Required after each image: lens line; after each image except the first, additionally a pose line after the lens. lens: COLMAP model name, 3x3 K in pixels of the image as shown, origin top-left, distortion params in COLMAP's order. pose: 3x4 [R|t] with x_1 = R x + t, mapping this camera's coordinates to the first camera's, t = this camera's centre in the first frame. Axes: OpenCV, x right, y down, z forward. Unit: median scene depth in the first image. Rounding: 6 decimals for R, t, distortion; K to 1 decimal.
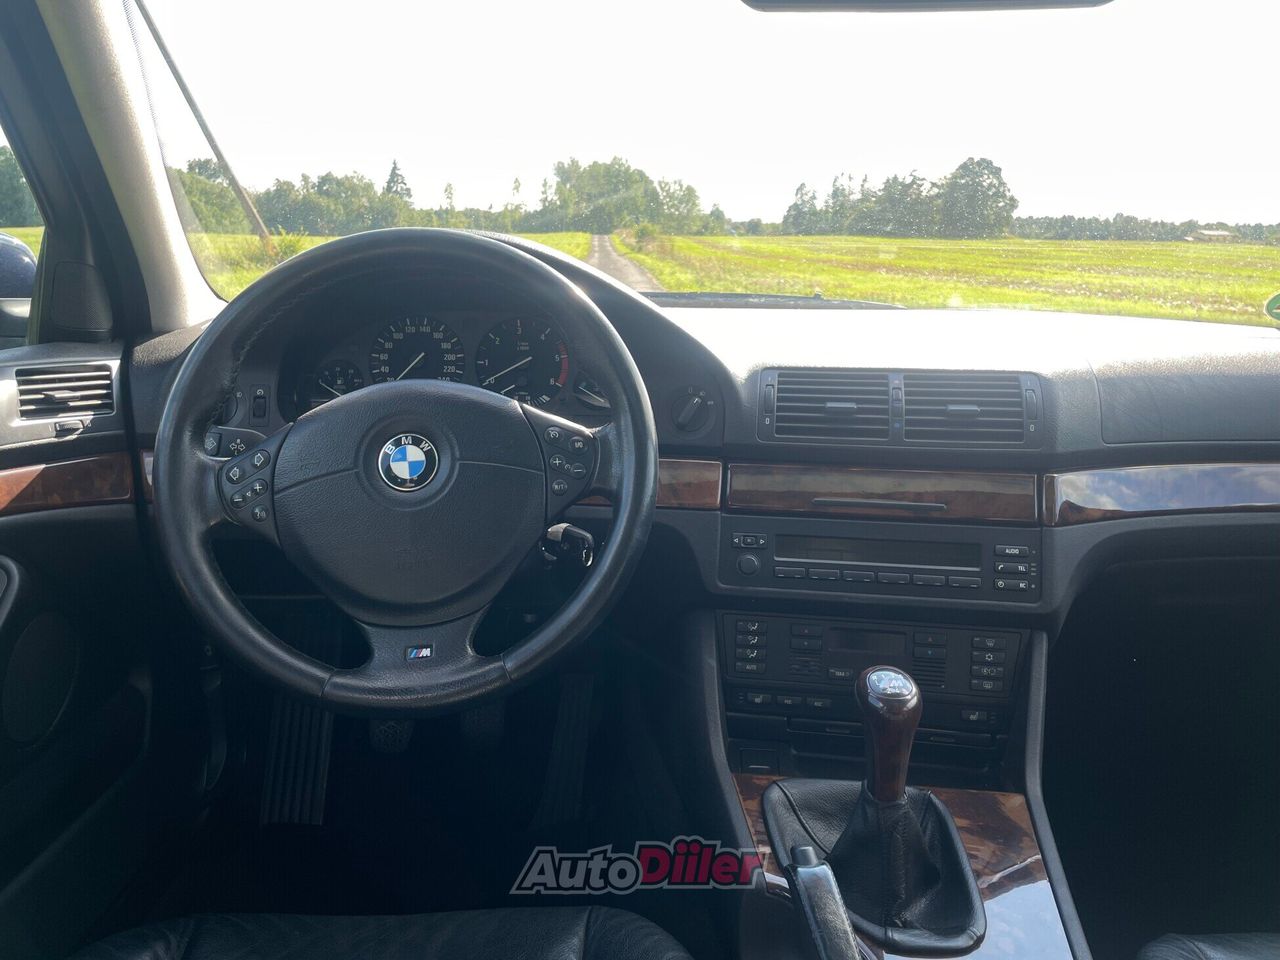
lens RADIAL K [[978.8, 0, 640.0], [0, 978.8, 480.0], [0, 0, 1]] dist [0.112607, -0.134546]
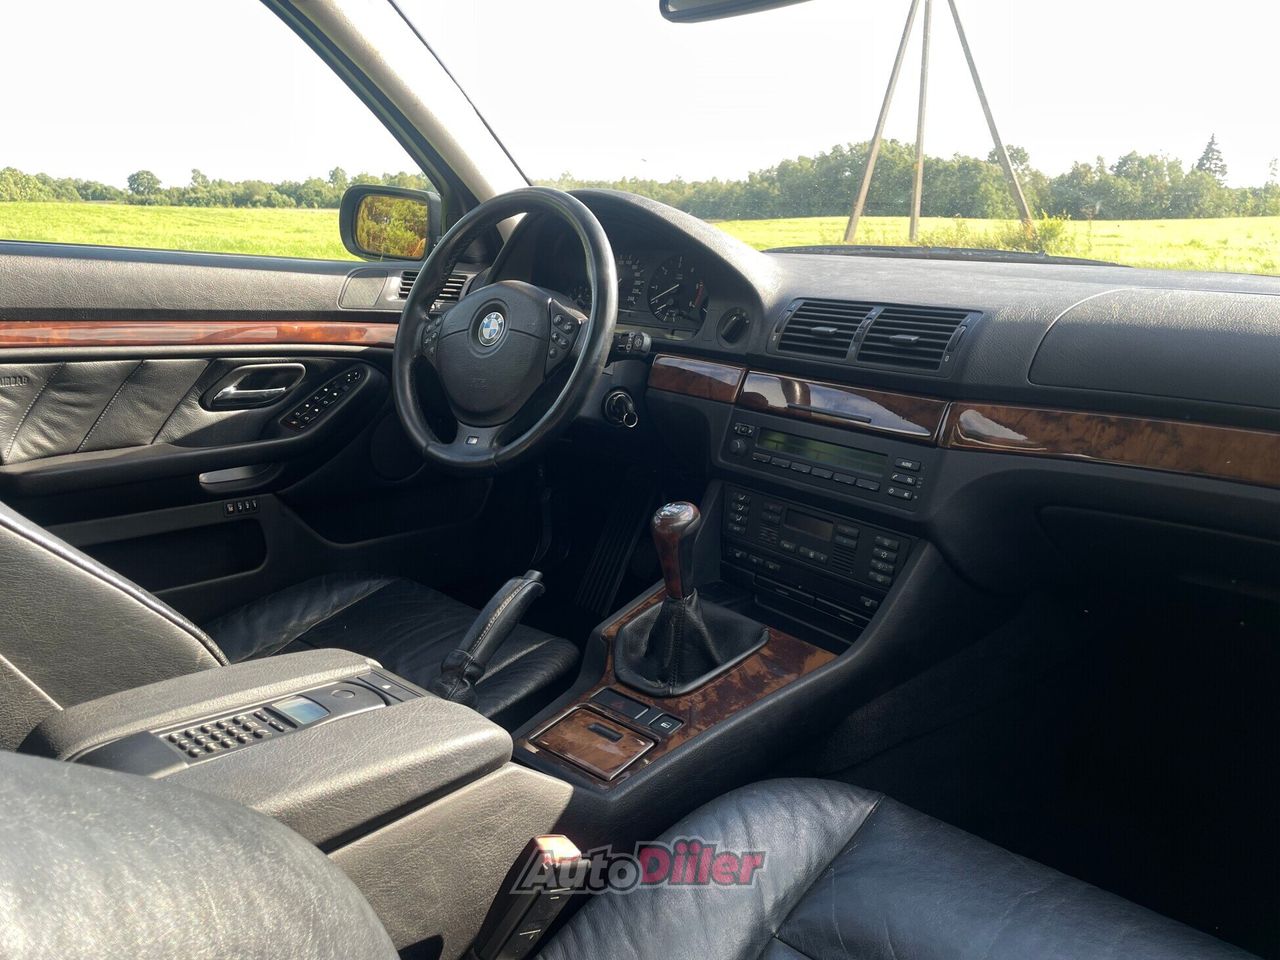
lens RADIAL K [[978.8, 0, 640.0], [0, 978.8, 480.0], [0, 0, 1]] dist [0.112607, -0.134546]
pose [[0.727213, 0.173094, -0.664229, 0.865488], [-0.164653, 0.983419, 0.076007, 0.051112], [0.666371, 0.054094, 0.743655, -0.044165]]
